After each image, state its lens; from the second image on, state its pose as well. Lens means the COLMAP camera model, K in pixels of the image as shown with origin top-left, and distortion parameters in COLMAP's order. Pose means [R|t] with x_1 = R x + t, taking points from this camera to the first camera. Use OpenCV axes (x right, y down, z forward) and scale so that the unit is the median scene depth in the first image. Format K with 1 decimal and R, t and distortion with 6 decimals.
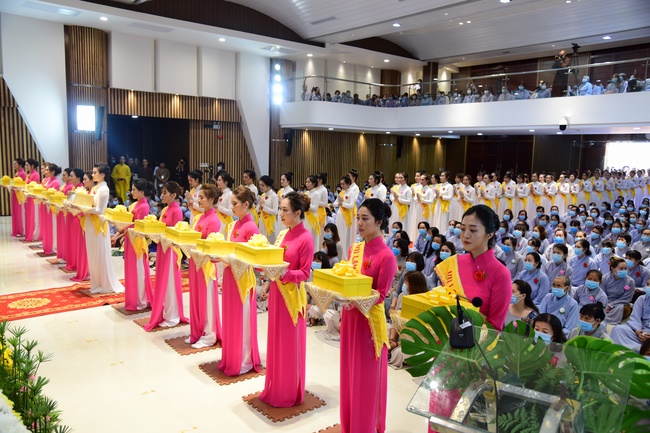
lens RADIAL K [[530.0, 0, 323.7], [0, 530.0, 212.6], [0, 0, 1]] dist [-0.033423, 0.056976]
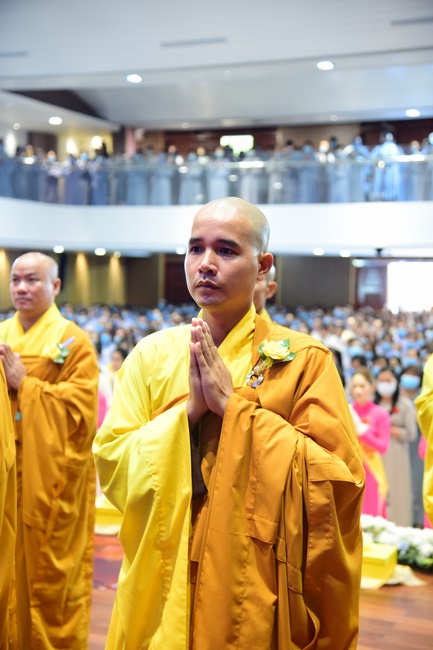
lens RADIAL K [[1117.8, 0, 213.9], [0, 1117.8, 318.7], [0, 0, 1]] dist [0.352297, 0.000000]
pose [[0.896207, -0.027902, 0.442758, -0.299832], [0.054459, 0.997391, -0.047379, -0.016114], [-0.440281, 0.066574, 0.895389, -0.143551]]
